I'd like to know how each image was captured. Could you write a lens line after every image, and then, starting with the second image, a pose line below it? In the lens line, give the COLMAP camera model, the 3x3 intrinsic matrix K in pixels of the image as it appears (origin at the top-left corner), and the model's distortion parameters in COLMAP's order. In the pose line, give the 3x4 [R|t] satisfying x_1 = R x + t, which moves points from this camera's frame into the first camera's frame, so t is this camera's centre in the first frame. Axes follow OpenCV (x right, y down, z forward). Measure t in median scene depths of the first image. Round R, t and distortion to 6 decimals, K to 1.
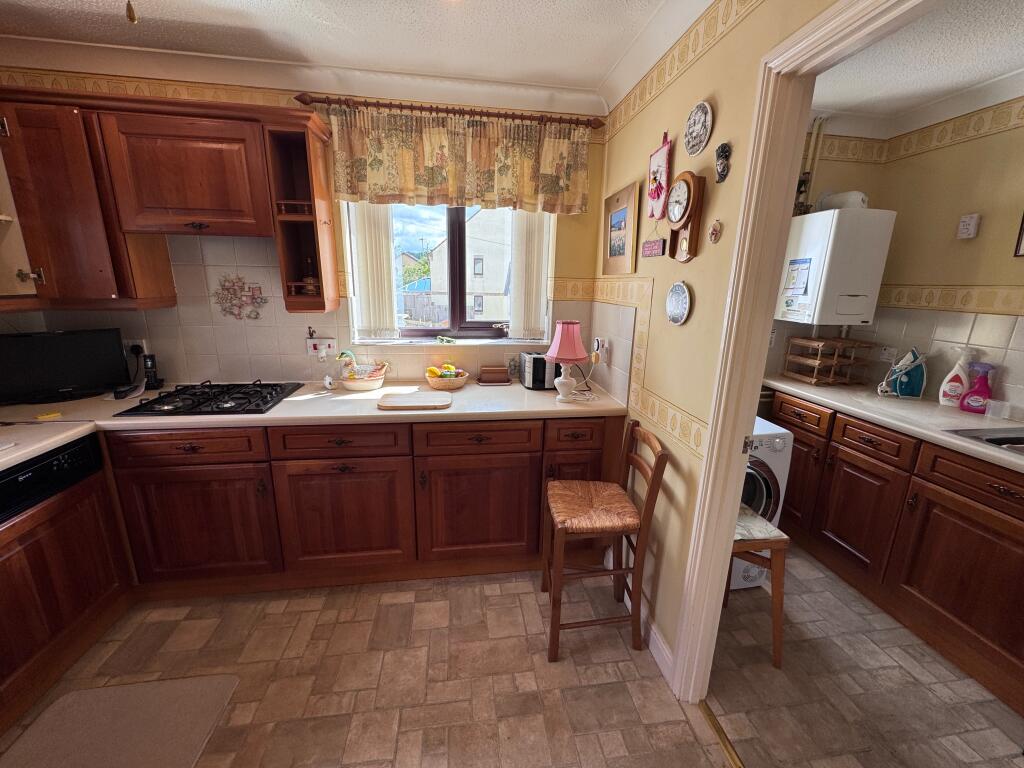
lens RADIAL K [[408.2, 0, 514.1], [0, 408.2, 382.6], [0, 0, 1]] dist [-0.001293, -0.000560]
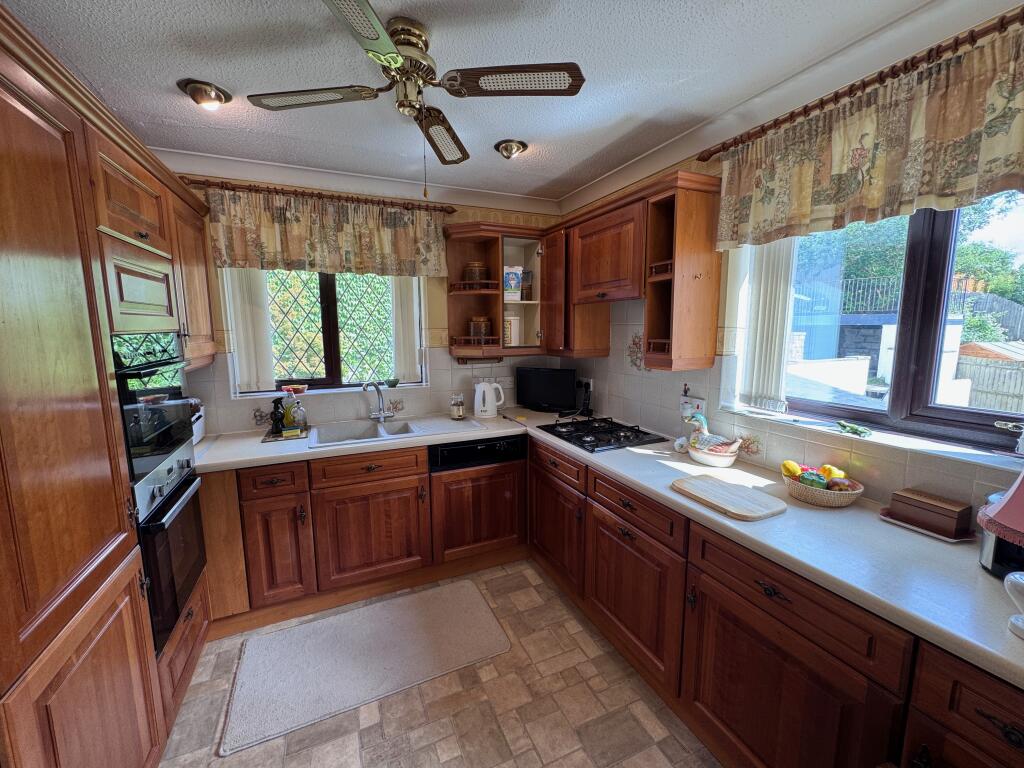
lens RADIAL K [[408.2, 0, 512.4], [0, 408.2, 384.2], [0, 0, 1]] dist [-0.001293, -0.000560]
pose [[0.279233, 0.111578, -0.953719, 0.344288], [-0.222927, 0.973621, 0.048637, -0.104295], [0.933987, 0.199029, 0.296741, 0.377138]]
